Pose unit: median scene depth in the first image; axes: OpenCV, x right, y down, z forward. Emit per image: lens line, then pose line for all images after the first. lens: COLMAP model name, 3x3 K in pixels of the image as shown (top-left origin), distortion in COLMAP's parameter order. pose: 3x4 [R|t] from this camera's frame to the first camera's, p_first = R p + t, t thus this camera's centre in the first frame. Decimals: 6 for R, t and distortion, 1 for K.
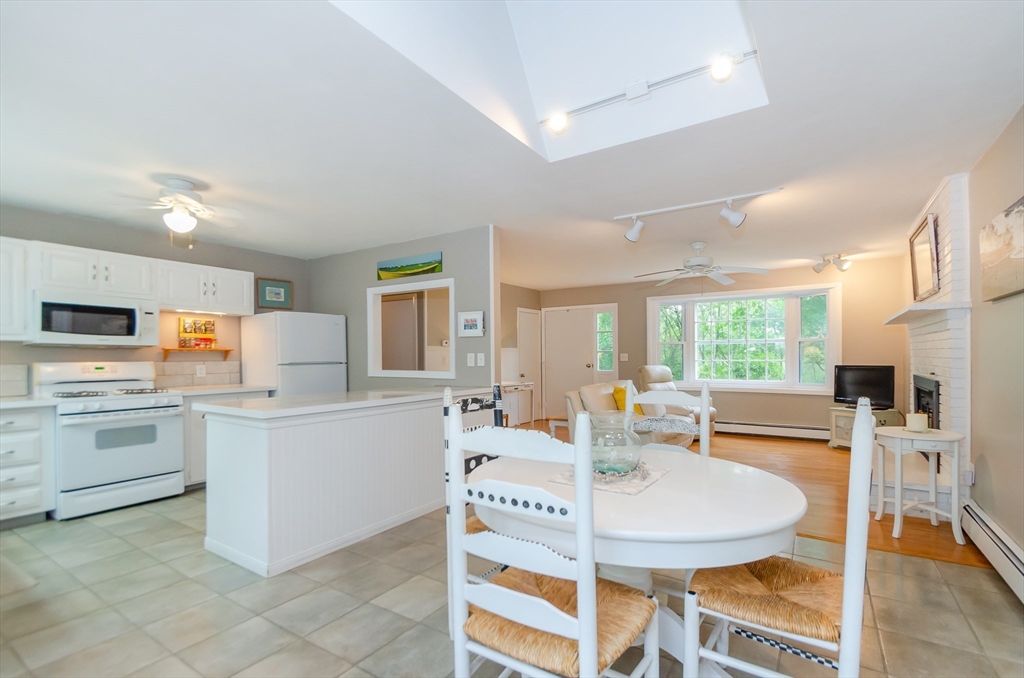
lens RADIAL K [[490.3, 0, 515.3], [0, 490.3, 355.6], [0, 0, 1]] dist [0.026689, 0.000539]
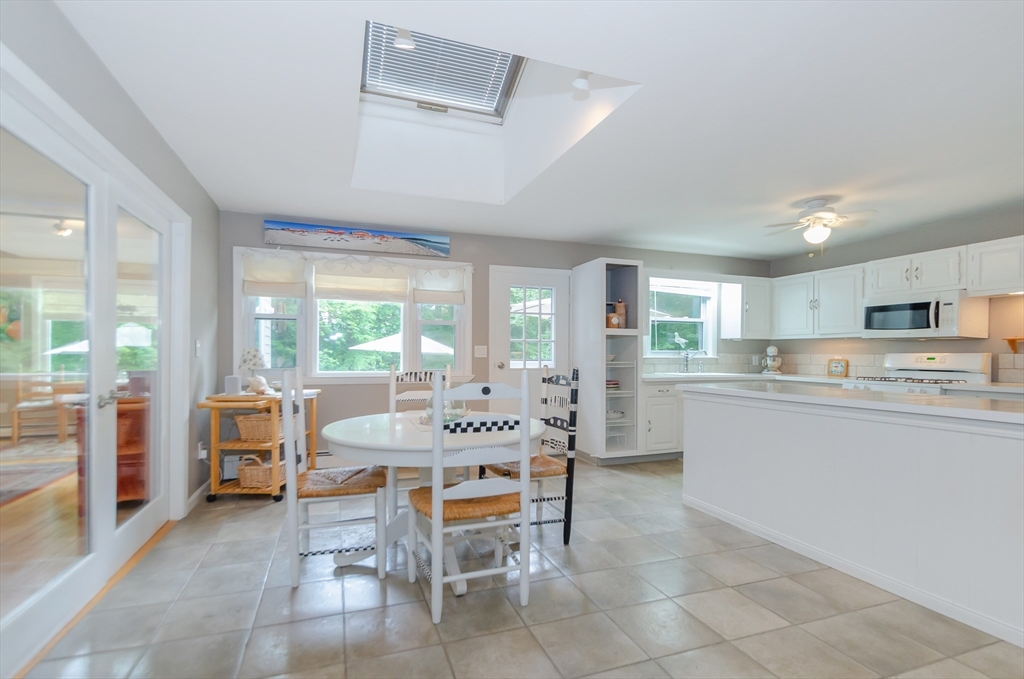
lens RADIAL K [[490.3, 0, 515.3], [0, 490.3, 356.1], [0, 0, 1]] dist [0.026689, 0.000539]
pose [[-0.611757, 0.010460, -0.790977, 0.698202], [0.010011, 0.999935, 0.005481, 0.005274], [0.790983, -0.004566, -0.611821, 1.124775]]
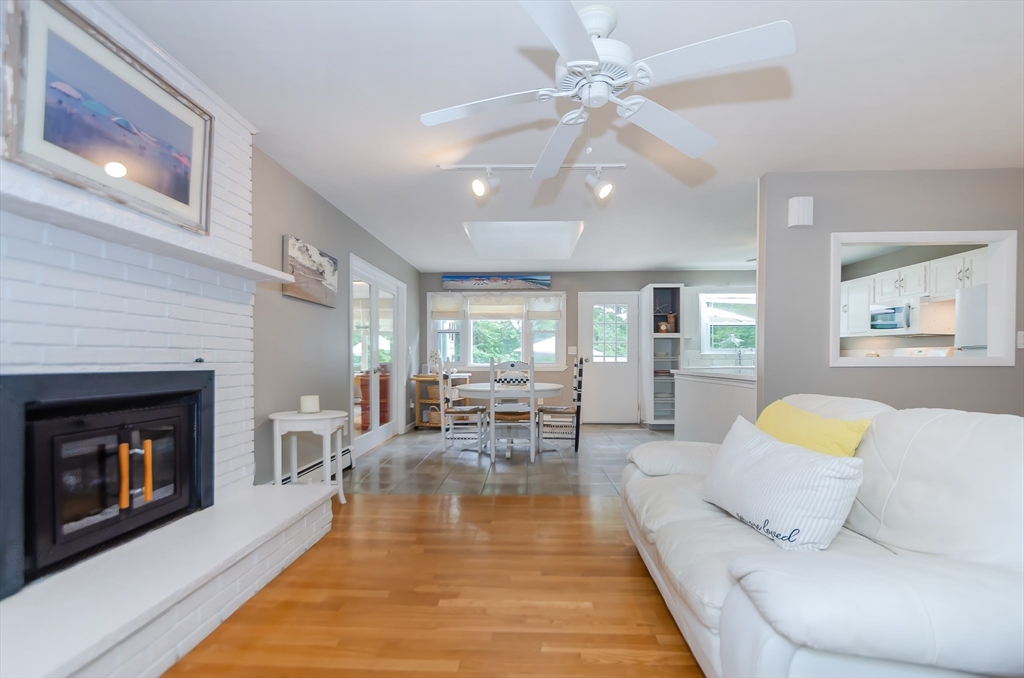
lens RADIAL K [[490.3, 0, 515.3], [0, 490.3, 355.6], [0, 0, 1]] dist [0.026689, 0.000539]
pose [[-0.856506, 0.011403, -0.516011, 0.943161], [0.016838, 0.999841, -0.005853, 0.029886], [0.515862, -0.013702, -0.856562, 1.886566]]
